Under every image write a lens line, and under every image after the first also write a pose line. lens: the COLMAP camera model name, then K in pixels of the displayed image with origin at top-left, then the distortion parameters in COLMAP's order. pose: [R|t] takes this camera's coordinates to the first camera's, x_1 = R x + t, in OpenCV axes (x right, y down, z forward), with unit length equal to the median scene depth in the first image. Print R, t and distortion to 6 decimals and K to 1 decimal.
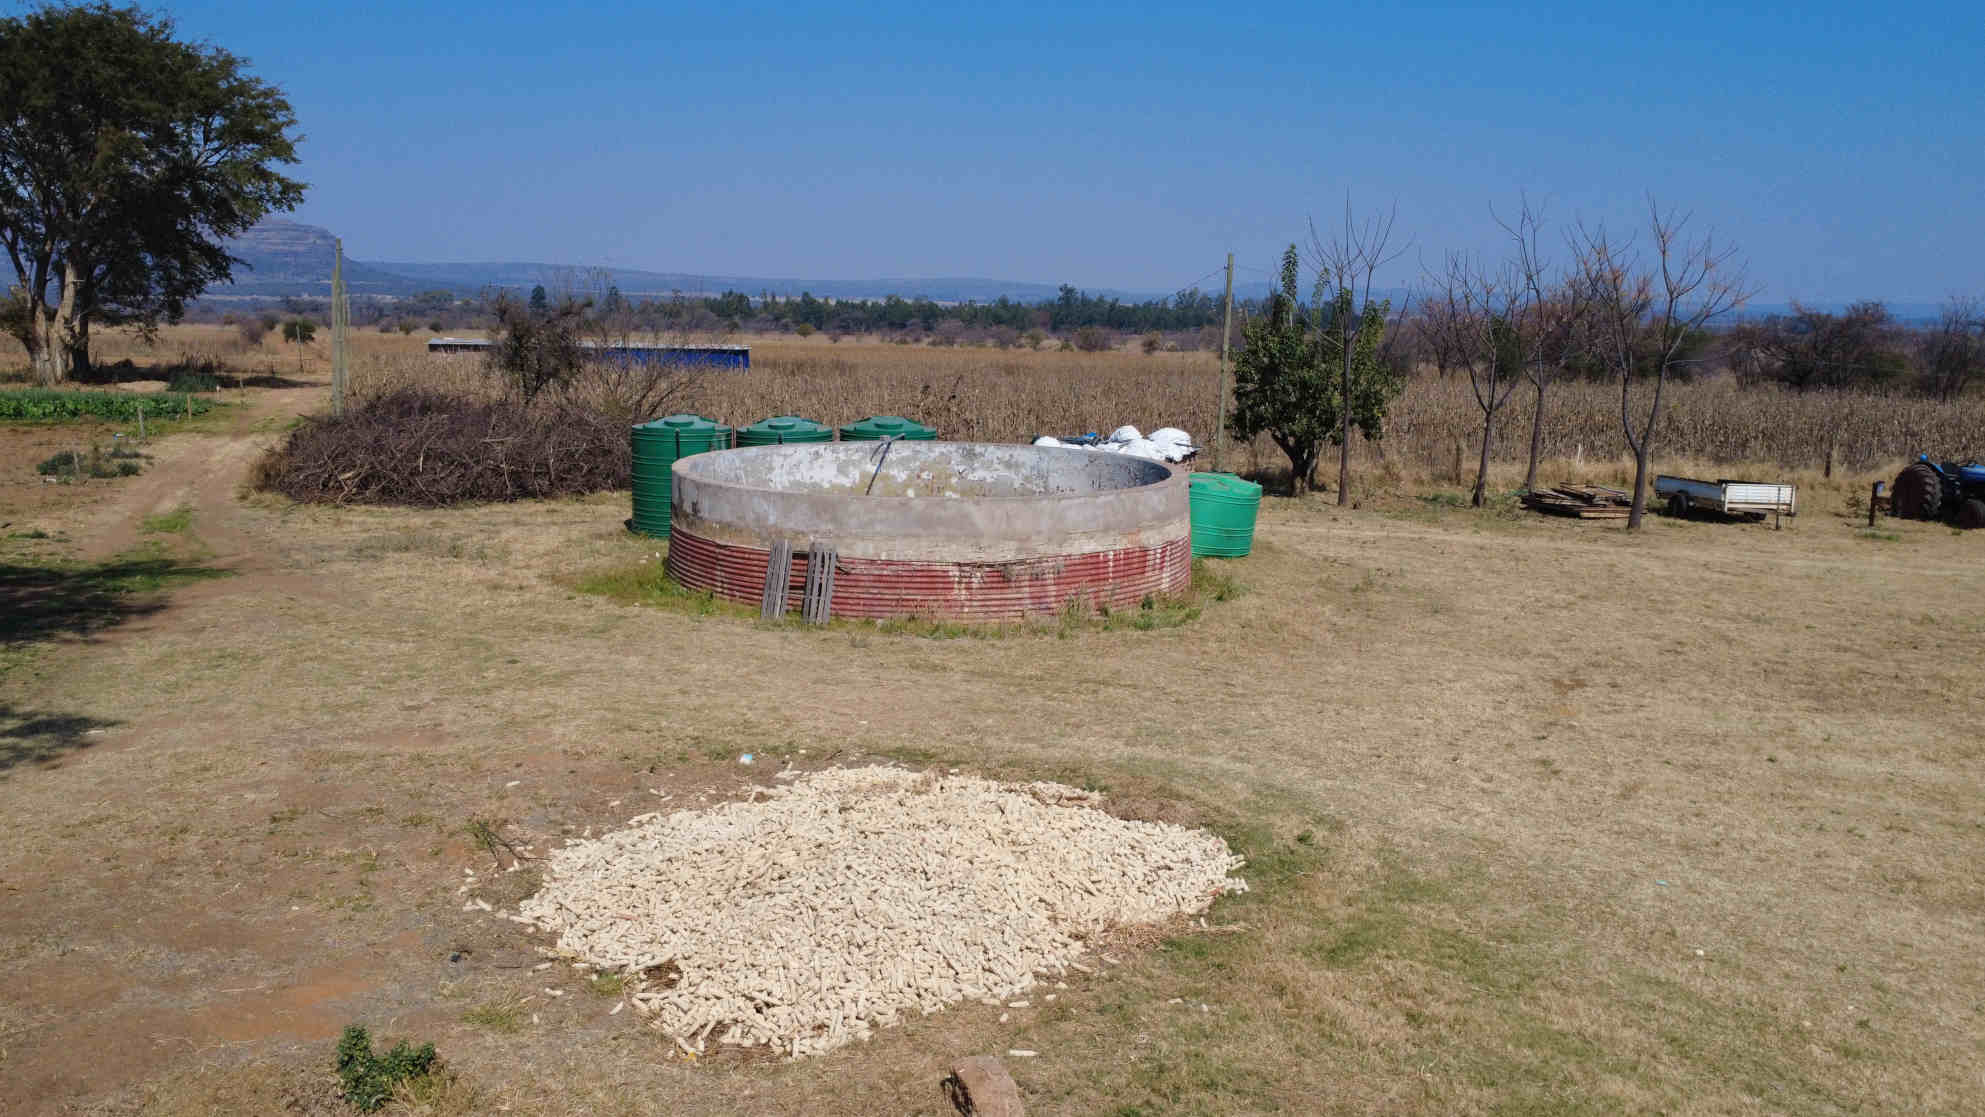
lens RADIAL K [[1486.0, 0, 989.9], [0, 1486.0, 562.6], [0, 0, 1]] dist [0.004477, -0.002699]
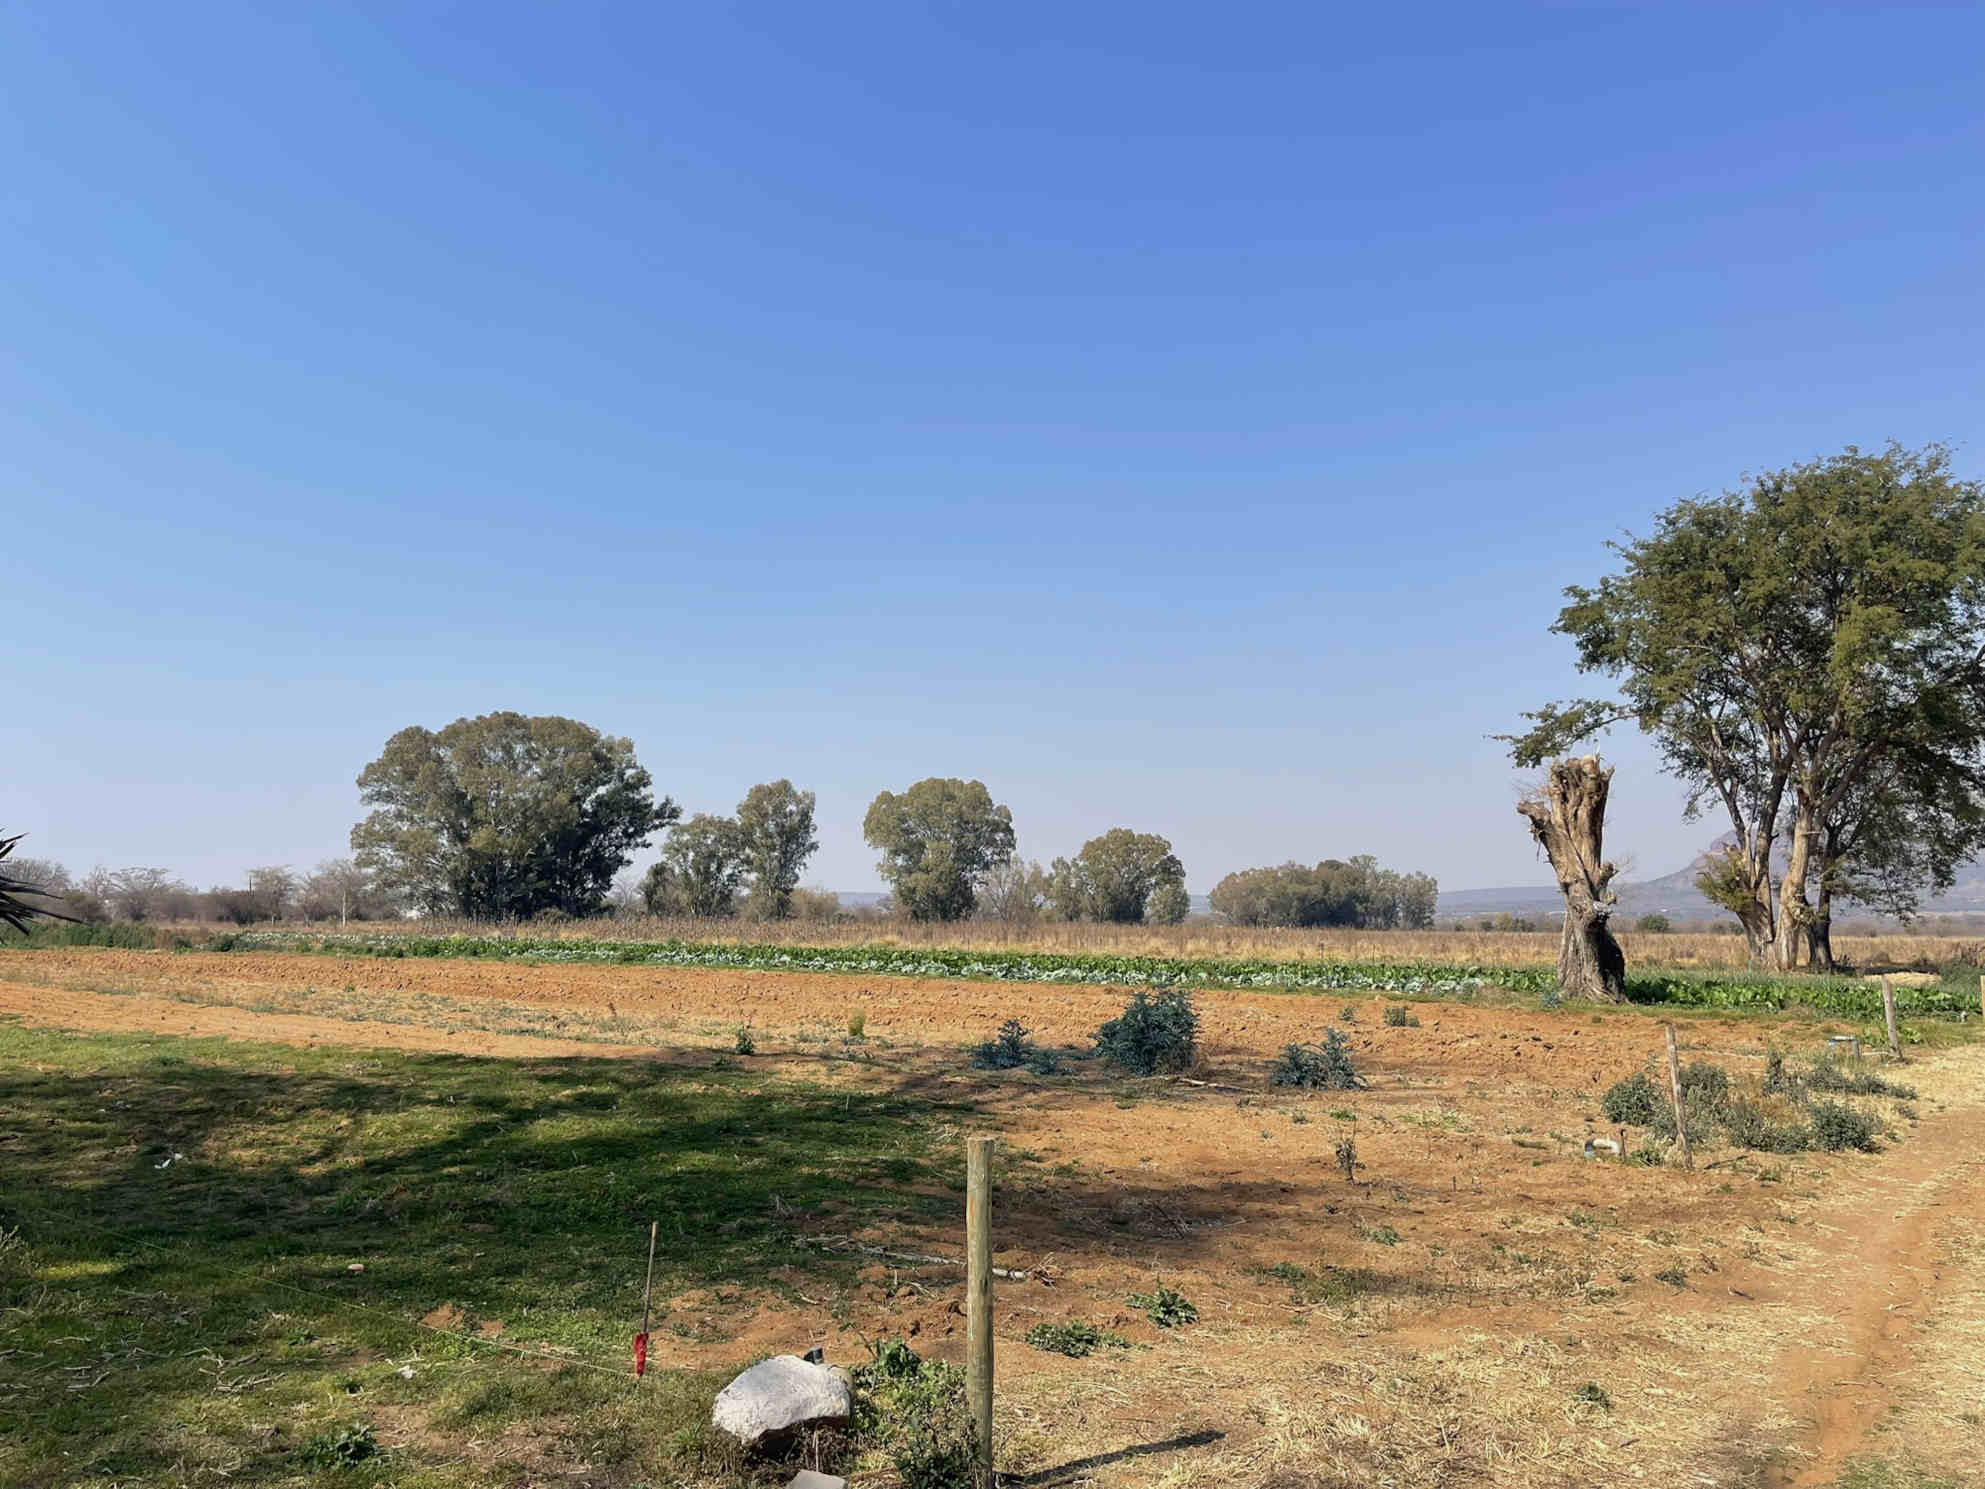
lens RADIAL K [[1481.9, 0, 987.5], [0, 1481.9, 750.8], [0, 0, 1]] dist [0.052995, -0.078321]
pose [[0.489578, -0.115742, -0.864244, -0.192432], [-0.134122, 0.969360, -0.205797, -0.025990], [0.861583, 0.216668, 0.459054, 0.341891]]
